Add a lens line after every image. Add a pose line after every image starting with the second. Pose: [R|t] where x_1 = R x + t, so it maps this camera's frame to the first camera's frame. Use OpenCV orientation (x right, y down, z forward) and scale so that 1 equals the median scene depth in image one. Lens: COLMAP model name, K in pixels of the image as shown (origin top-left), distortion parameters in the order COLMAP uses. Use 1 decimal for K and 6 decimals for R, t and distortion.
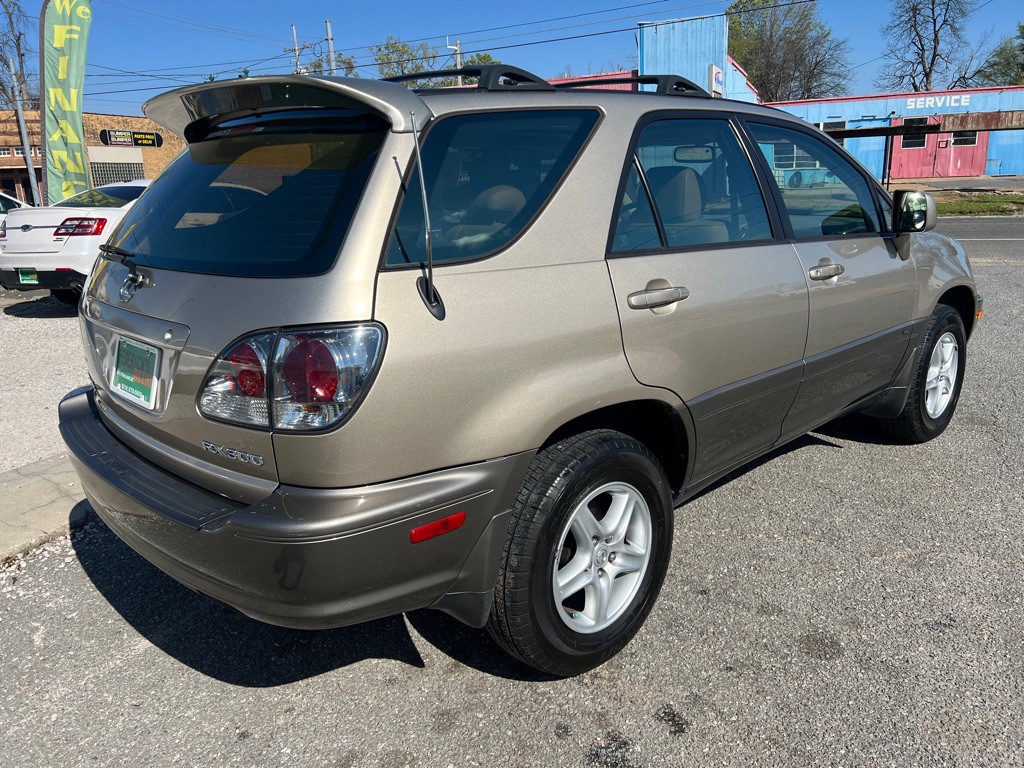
lens RADIAL K [[771.7, 0, 513.1], [0, 771.7, 385.2], [0, 0, 1]] dist [0.051772, -0.055695]
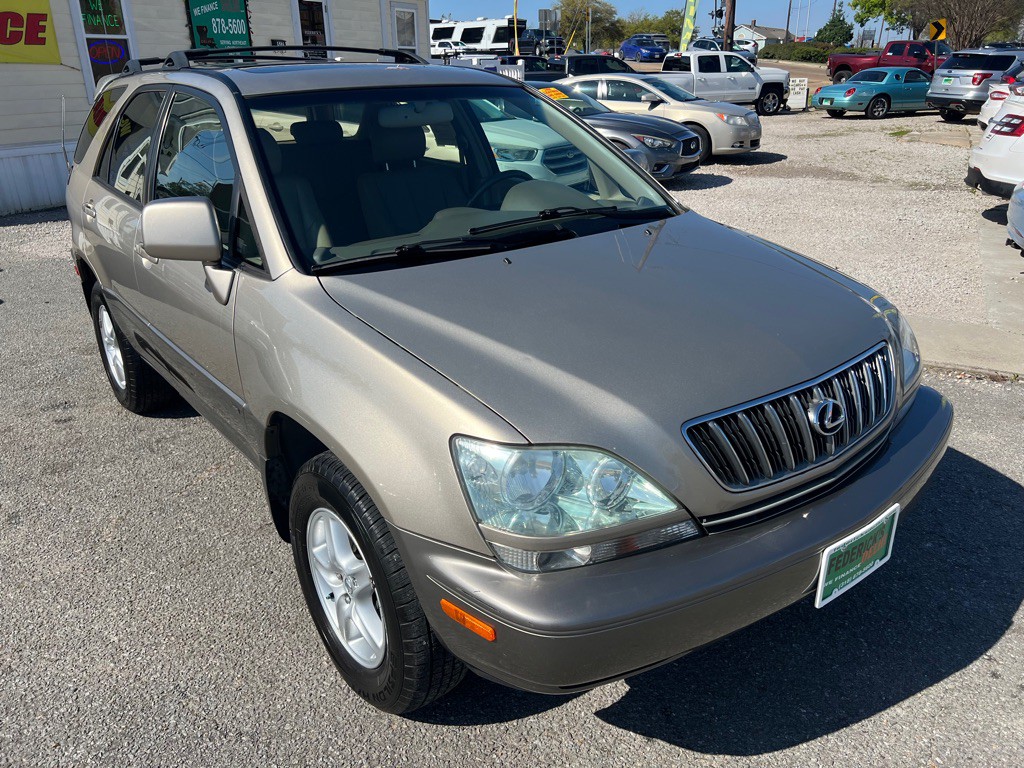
lens RADIAL K [[771.7, 0, 511.7], [0, 771.7, 391.3], [0, 0, 1]] dist [0.051772, -0.055695]
pose [[-0.100574, 0.409085, -0.906937, 1.220794], [-0.234603, 0.876104, 0.421193, -0.476547], [0.966874, 0.255131, 0.007860, 1.365536]]
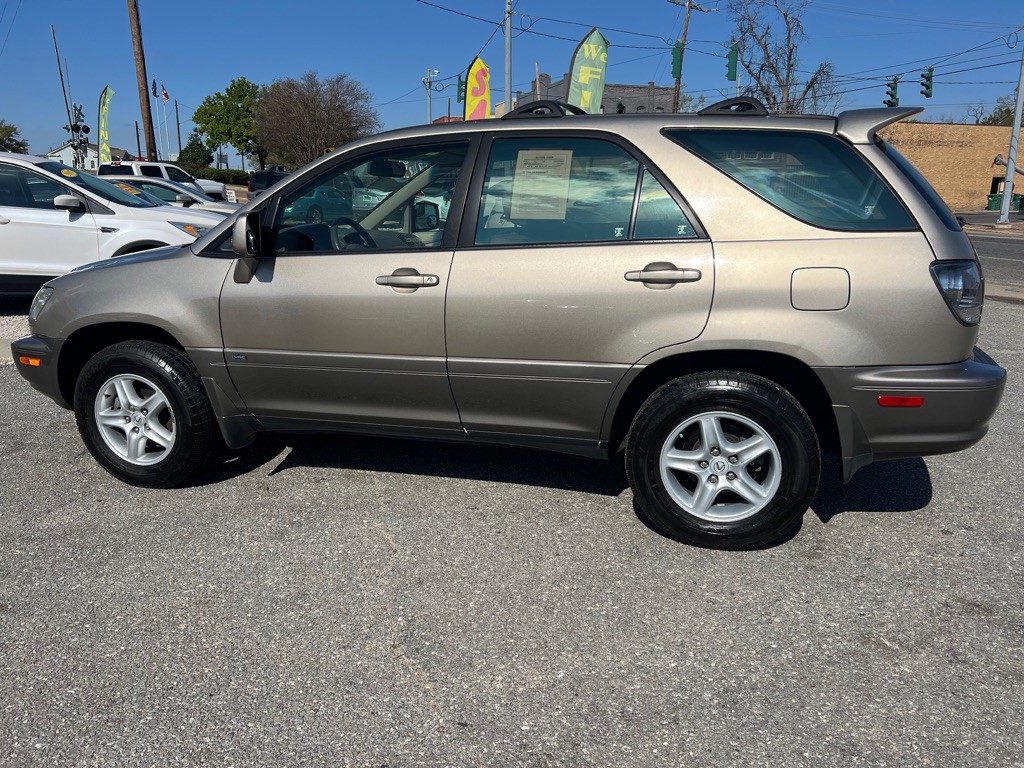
lens RADIAL K [[771.7, 0, 511.2], [0, 771.7, 376.6], [0, 0, 1]] dist [0.051772, -0.055695]
pose [[0.625682, 0.219143, -0.748665, 1.287285], [-0.226393, 0.969435, 0.094561, -0.138241], [0.746504, 0.110328, 0.656170, 0.368960]]
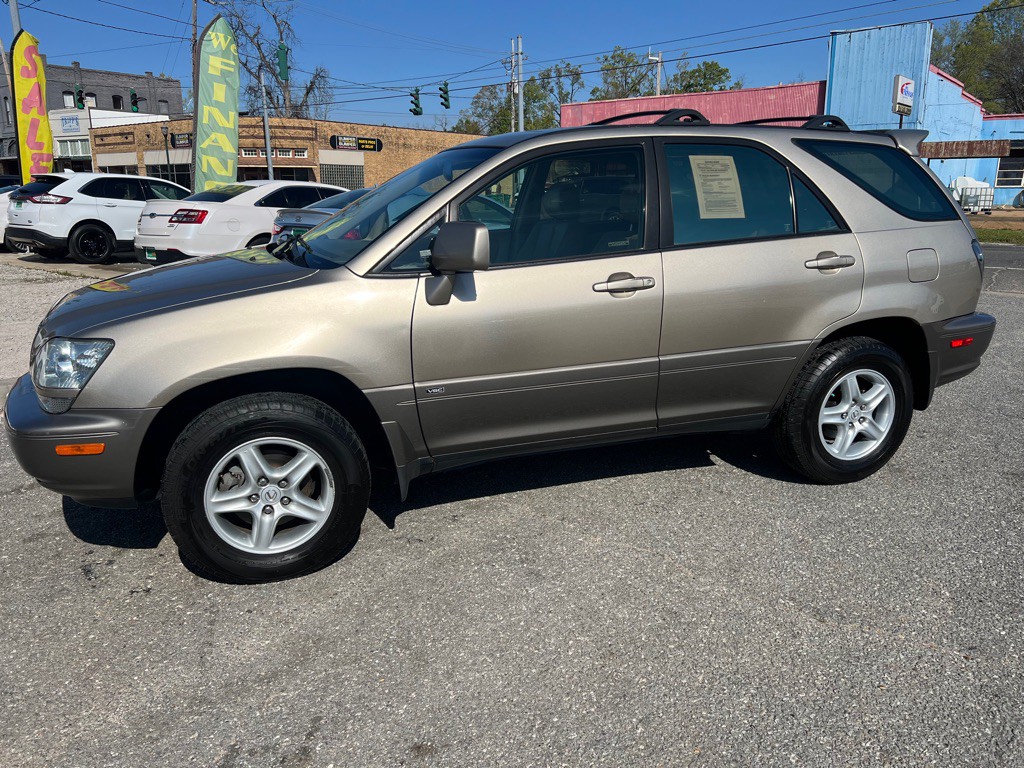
lens RADIAL K [[771.7, 0, 512.0], [0, 771.7, 378.5], [0, 0, 1]] dist [0.051772, -0.055695]
pose [[0.961108, 0.096813, -0.258648, 0.568052], [-0.101178, 0.994862, -0.003585, 0.001322], [0.256972, 0.029615, 0.965965, -0.071999]]
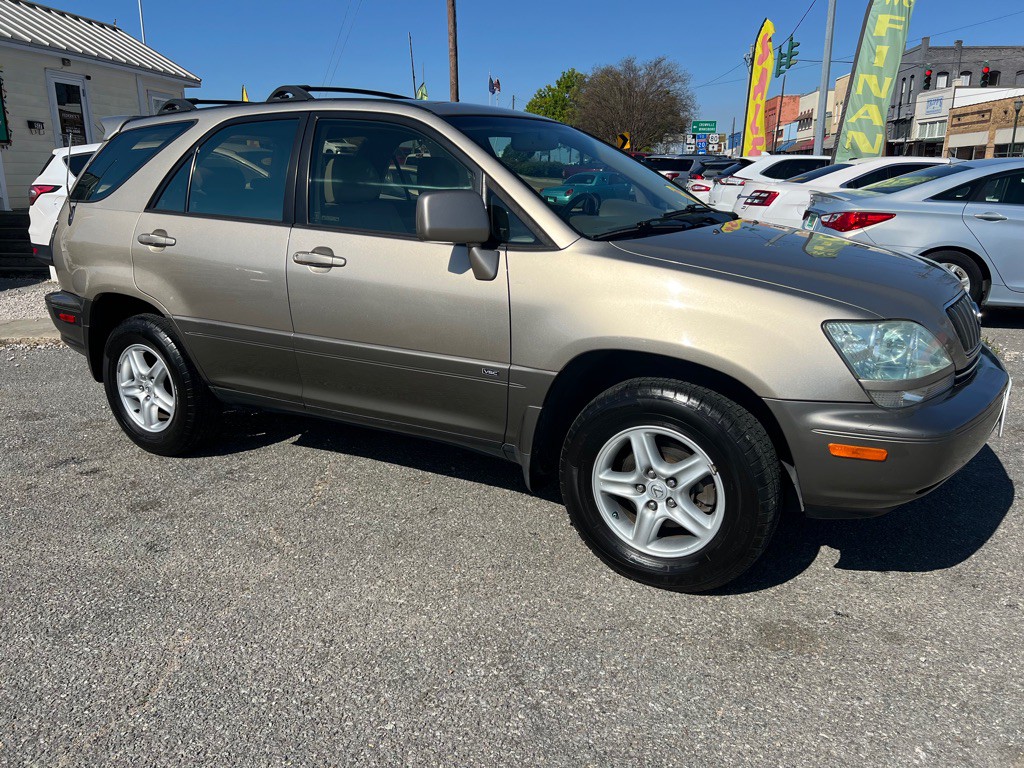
lens RADIAL K [[771.7, 0, 510.0], [0, 771.7, 386.8], [0, 0, 1]] dist [0.051772, -0.055695]
pose [[0.264601, 0.283803, -0.921652, 1.367145], [-0.251086, 0.943027, 0.218300, -0.255058], [0.931097, 0.173651, 0.320786, 0.858581]]
